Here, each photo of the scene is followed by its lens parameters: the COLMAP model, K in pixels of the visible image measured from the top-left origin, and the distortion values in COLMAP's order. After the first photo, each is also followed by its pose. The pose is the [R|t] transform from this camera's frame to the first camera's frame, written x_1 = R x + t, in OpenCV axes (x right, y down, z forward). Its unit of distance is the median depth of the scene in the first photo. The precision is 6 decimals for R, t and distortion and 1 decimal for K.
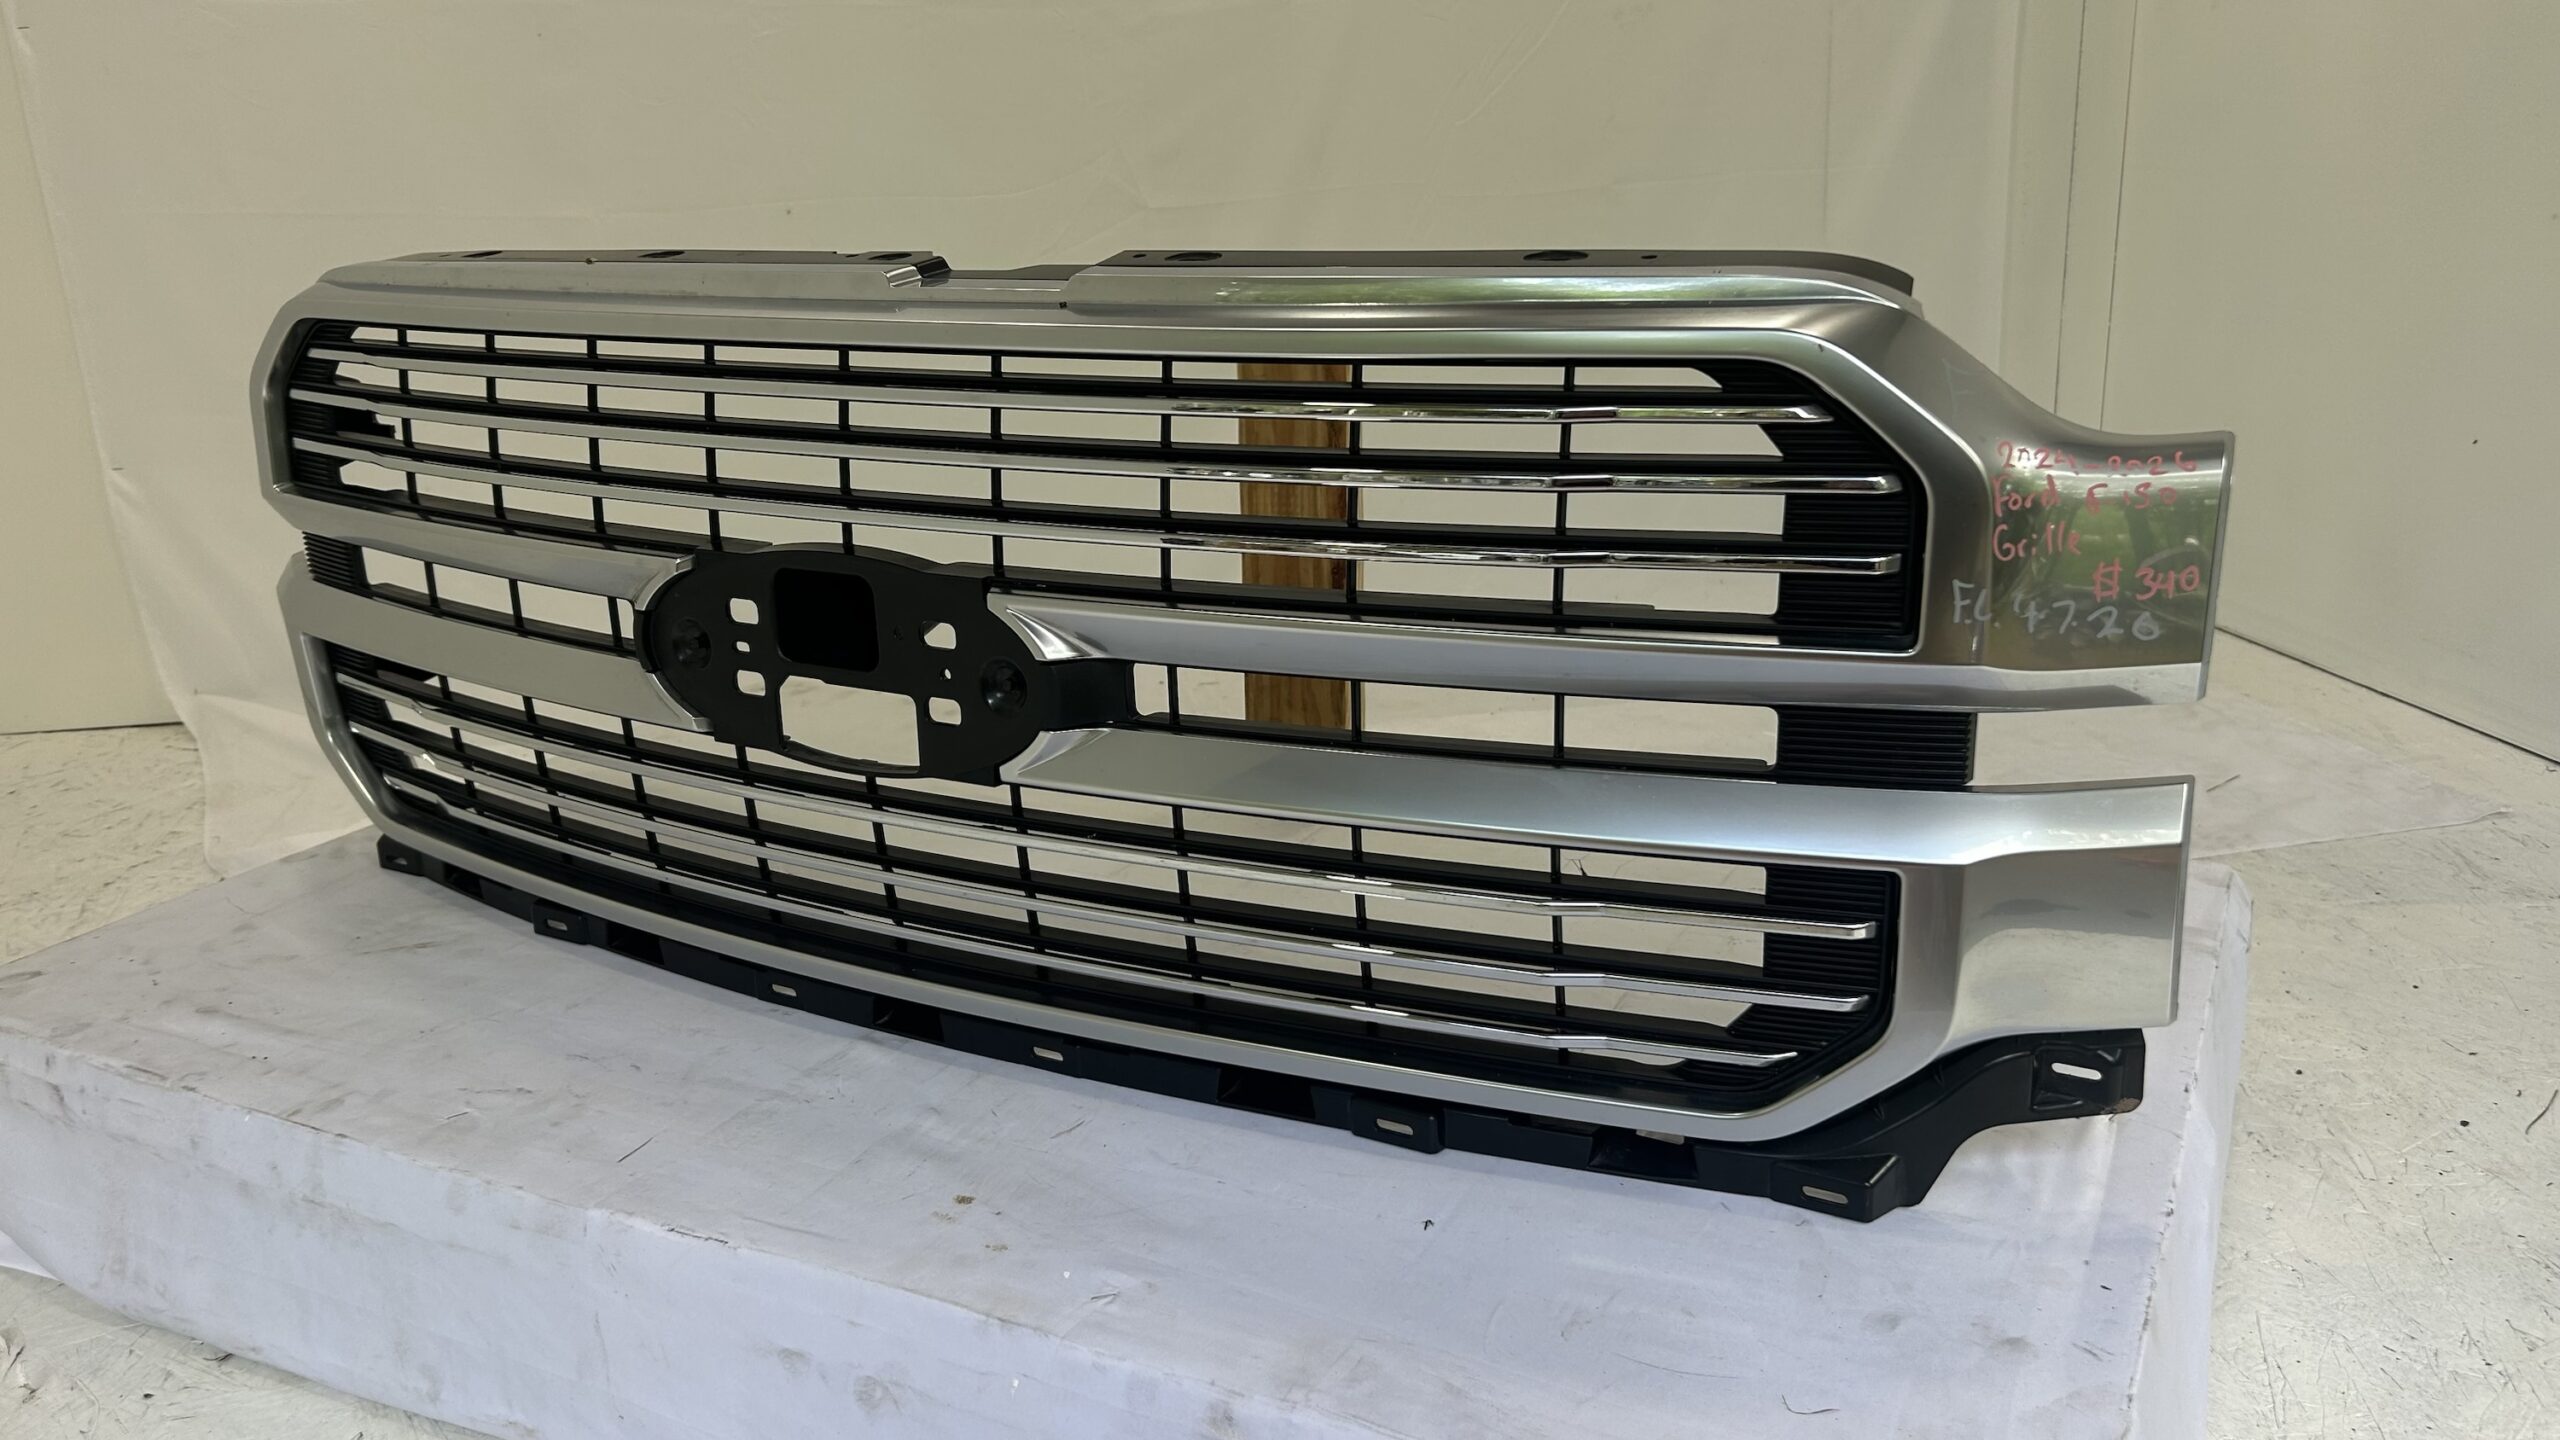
lens RADIAL K [[1817.8, 0, 1277.5], [0, 1817.8, 757.2], [0, 0, 1]] dist [0.083445, -0.070618]
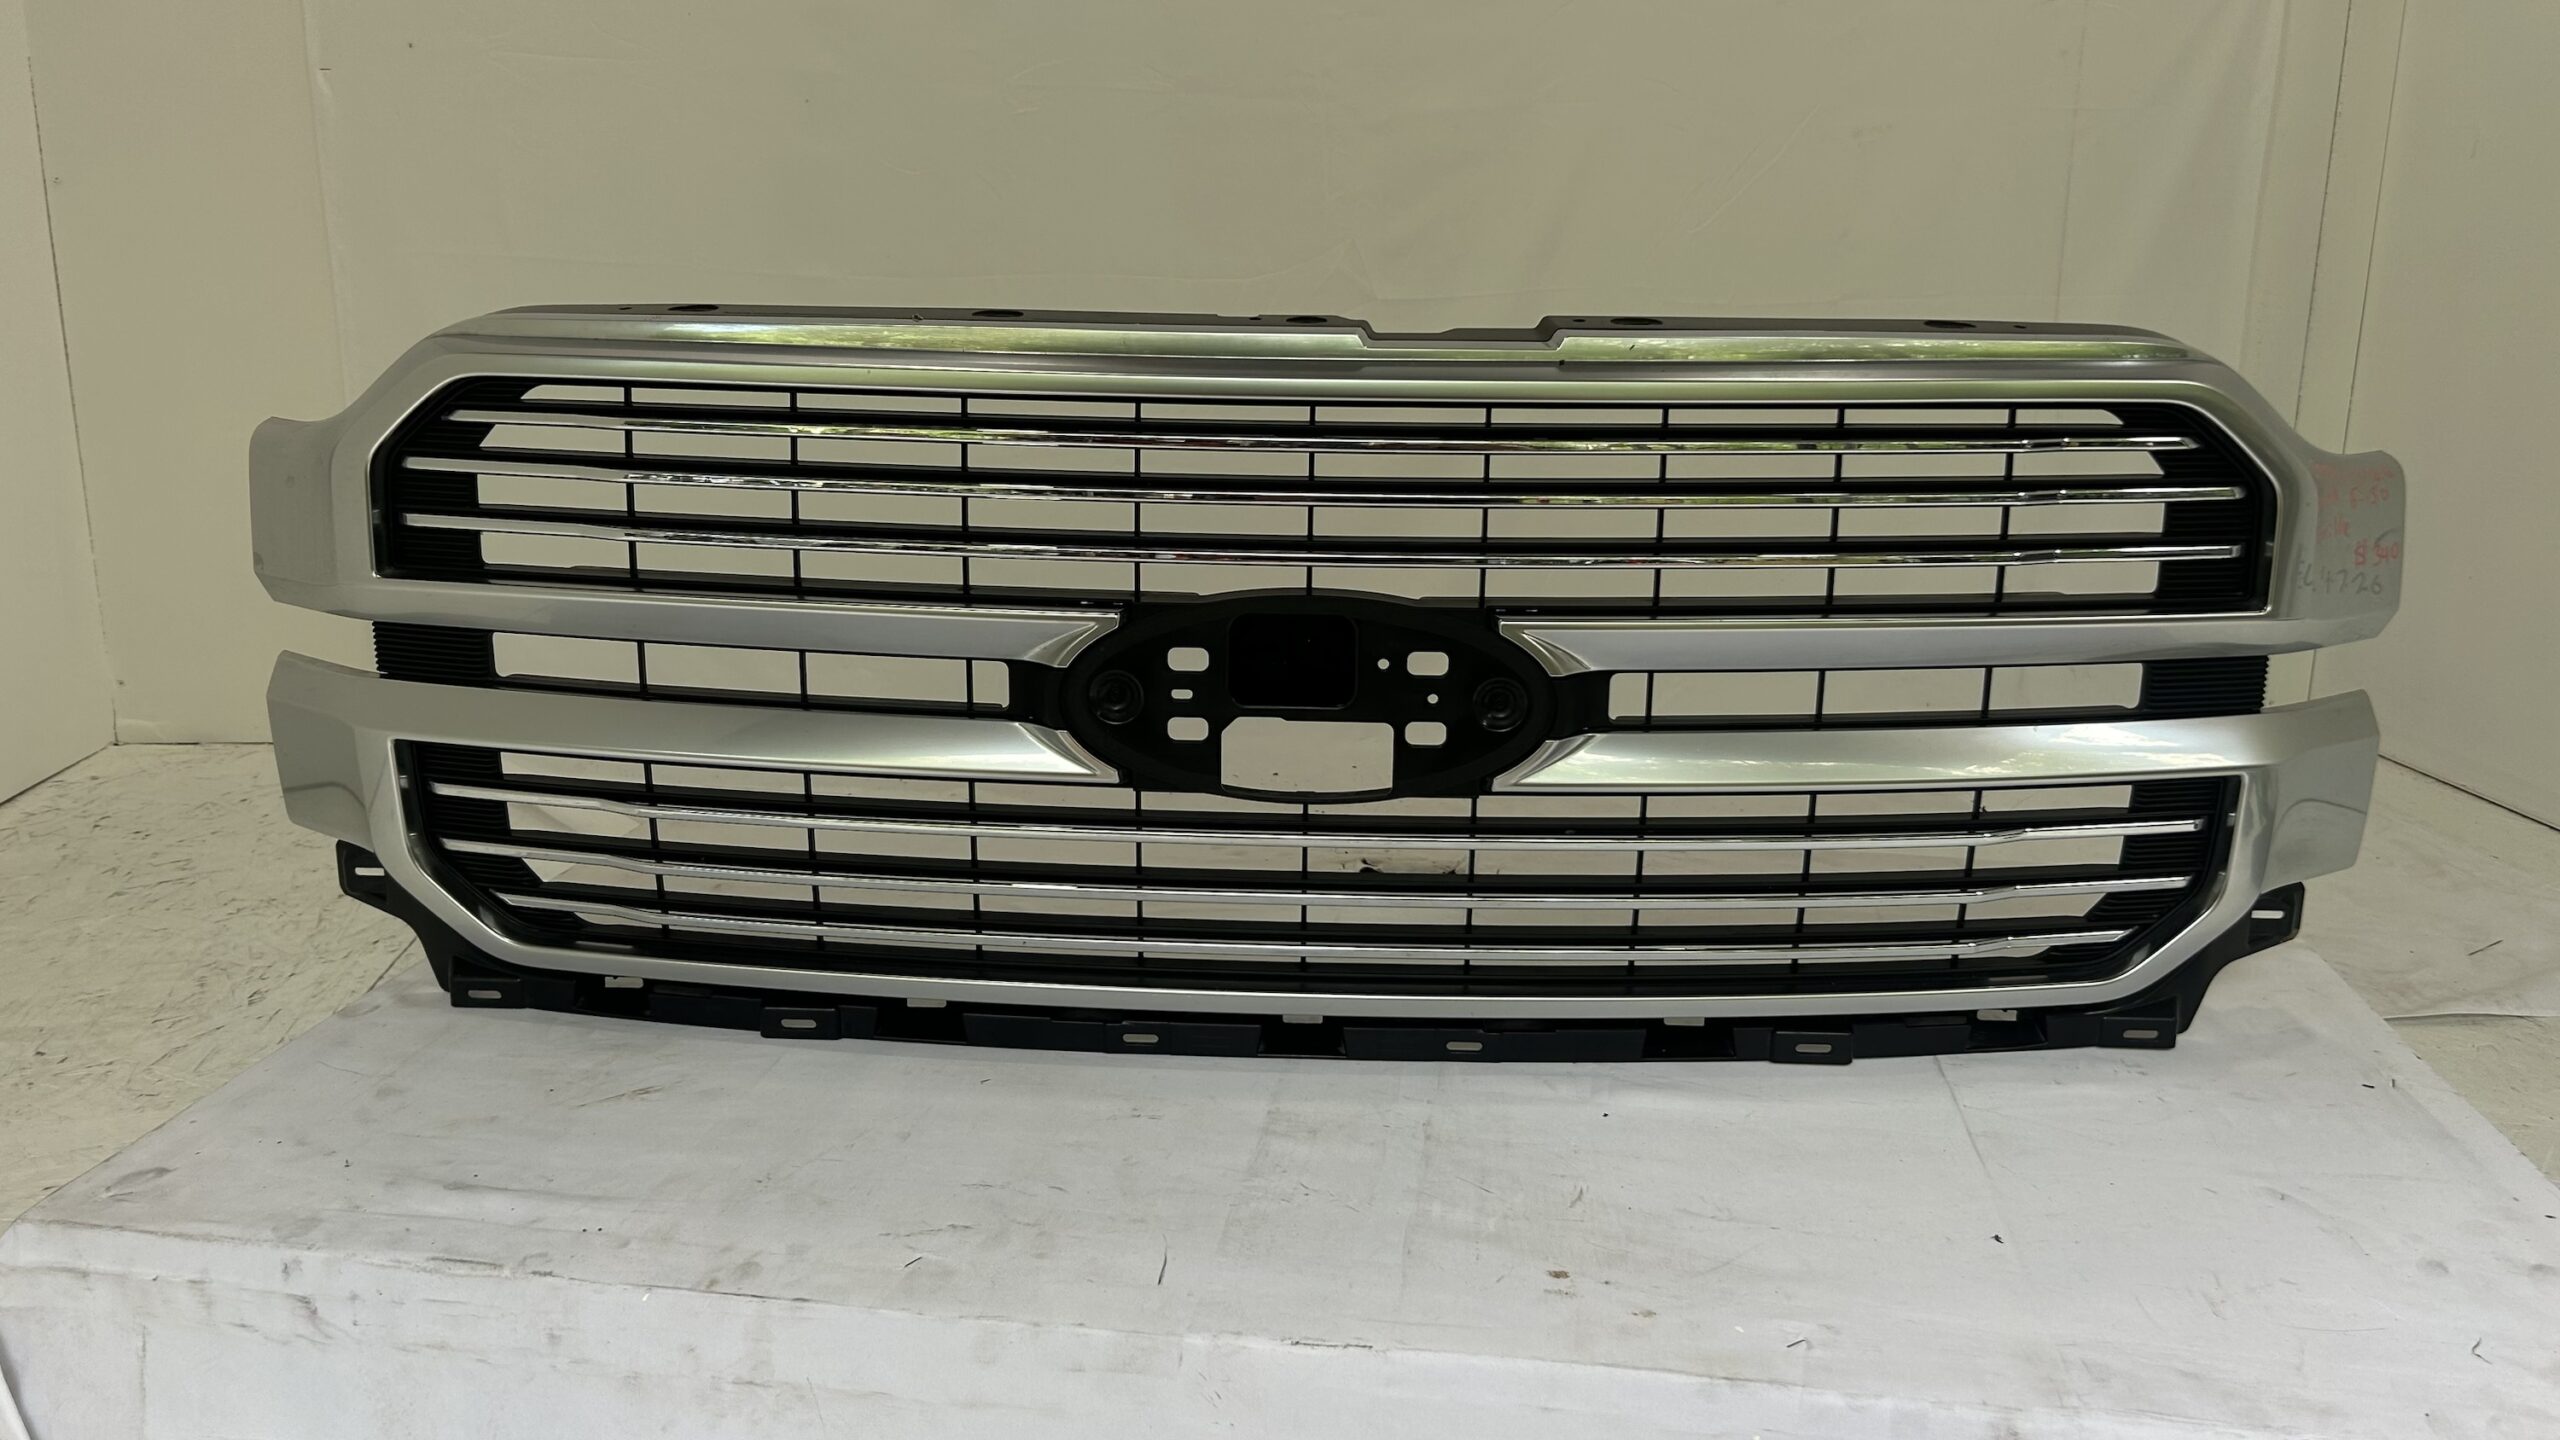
lens RADIAL K [[1943.2, 0, 1280.0], [0, 1943.2, 720.0], [0, 0, 1]] dist [0.091967, -0.196658]
pose [[0.890251, -0.088582, 0.446774, -0.812619], [0.105897, 0.994280, -0.013876, -0.028091], [-0.442989, 0.059666, 0.894539, 0.007808]]
